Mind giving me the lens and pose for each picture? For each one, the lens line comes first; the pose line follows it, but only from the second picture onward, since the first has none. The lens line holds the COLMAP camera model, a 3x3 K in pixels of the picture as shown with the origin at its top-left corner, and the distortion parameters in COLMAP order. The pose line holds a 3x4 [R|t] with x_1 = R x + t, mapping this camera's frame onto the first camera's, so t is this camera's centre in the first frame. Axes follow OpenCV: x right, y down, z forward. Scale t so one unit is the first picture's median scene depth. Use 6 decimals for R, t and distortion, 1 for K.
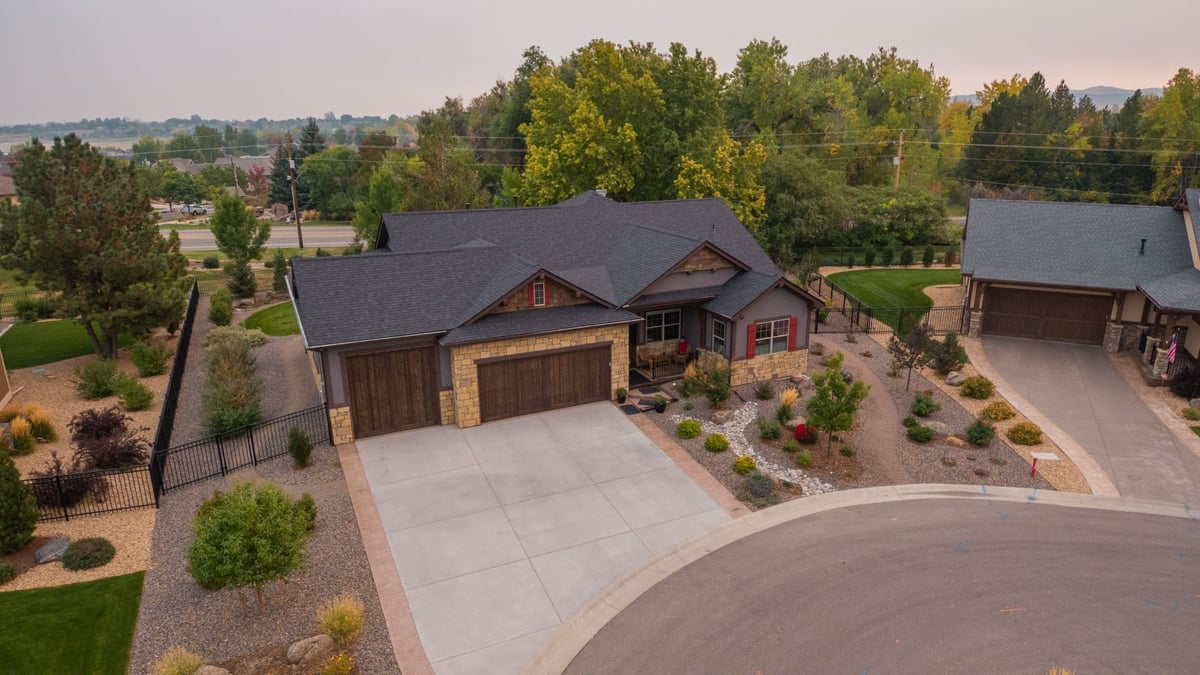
lens RADIAL K [[733.5, 0, 634.1], [0, 733.5, 339.4], [0, 0, 1]] dist [0.072672, -0.108989]
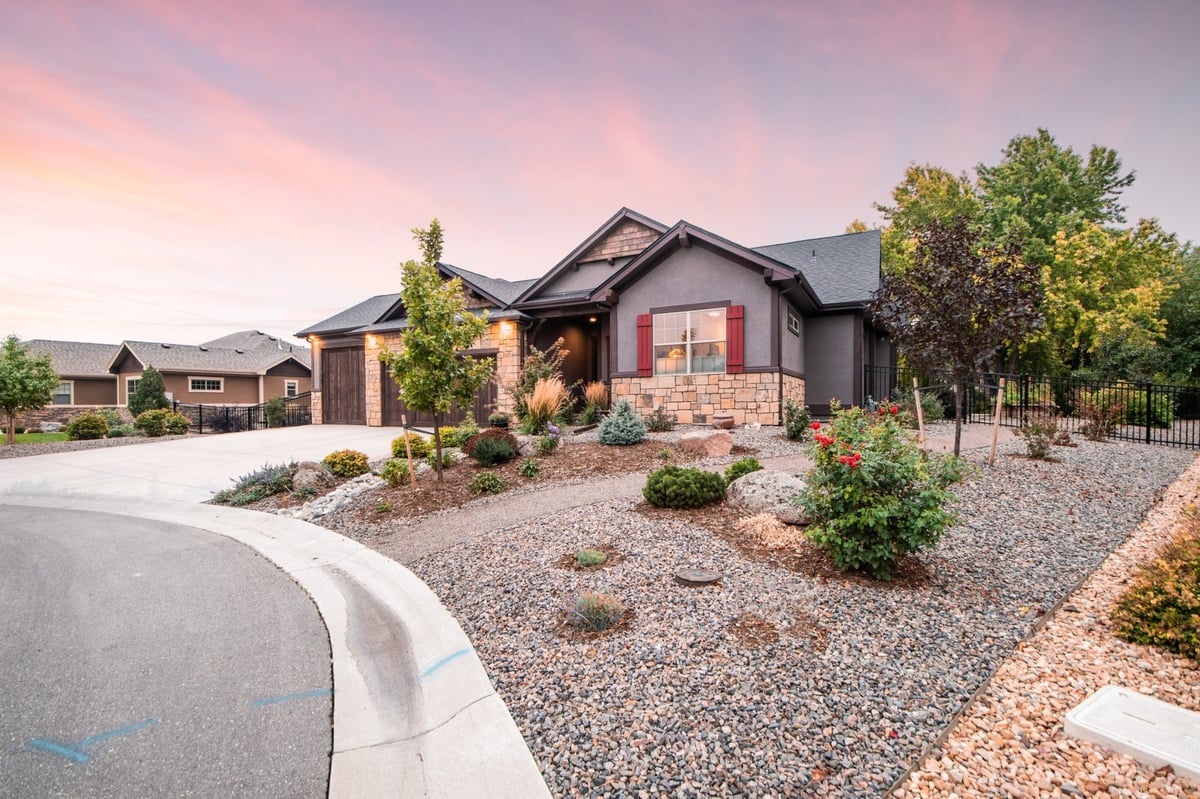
lens RADIAL K [[534.6, 0, 603.8], [0, 534.6, 410.8], [0, 0, 1]] dist [-0.007680, -0.000417]
pose [[0.560597, 0.001291, -0.828088, 0.519942], [-0.231484, 0.960377, -0.155212, 0.132289], [0.795076, 0.278701, 0.538683, 0.815227]]
